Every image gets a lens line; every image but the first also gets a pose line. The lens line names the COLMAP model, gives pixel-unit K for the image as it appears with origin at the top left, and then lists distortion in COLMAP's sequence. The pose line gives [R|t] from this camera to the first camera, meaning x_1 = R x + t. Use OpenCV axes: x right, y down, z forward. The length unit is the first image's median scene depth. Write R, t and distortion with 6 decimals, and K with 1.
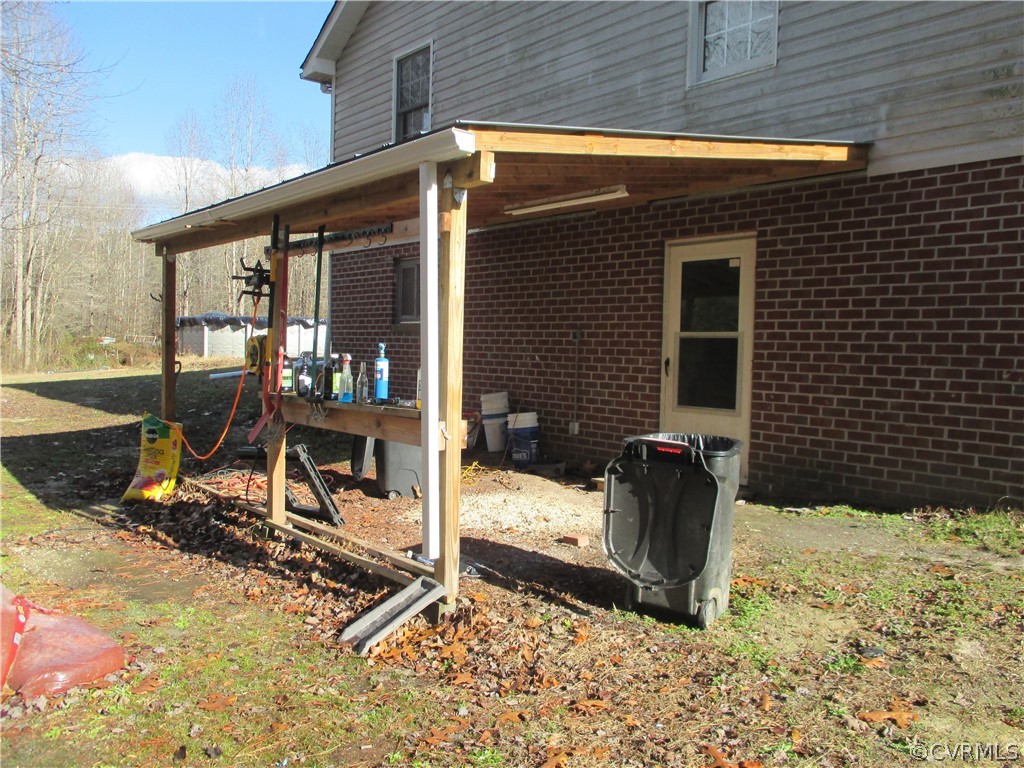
lens RADIAL K [[849.0, 0, 506.0], [0, 849.0, 386.0], [0, 0, 1]] dist [-0.028950, 0.016237]
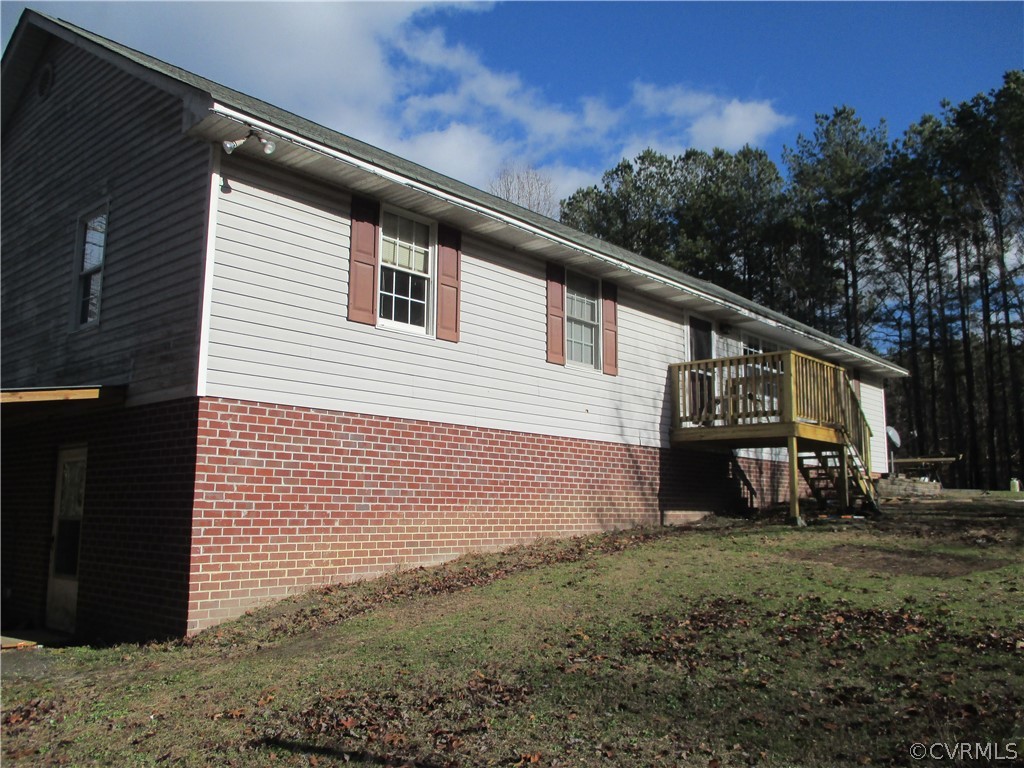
lens RADIAL K [[849.0, 0, 513.8], [0, 849.0, 383.5], [0, 0, 1]] dist [-0.028950, 0.016237]
pose [[0.986792, 0.006654, 0.161857, 0.854309], [0.024968, 0.980969, -0.192550, 0.005299], [-0.160058, 0.194048, 0.967846, -0.509311]]
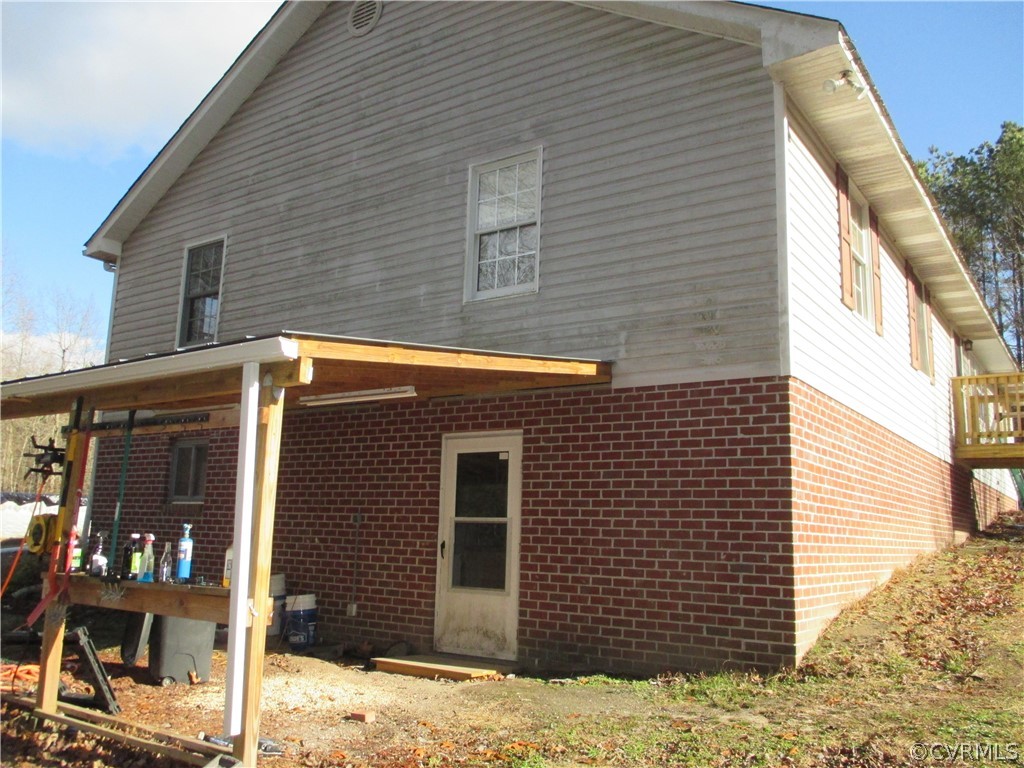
lens RADIAL K [[849.0, 0, 510.2], [0, 849.0, 382.8], [0, 0, 1]] dist [-0.028950, 0.016237]
pose [[0.959587, 0.057317, 0.275513, -0.045310], [0.003793, 0.976315, -0.216319, 0.005115], [-0.281386, 0.208622, 0.936642, -0.096089]]
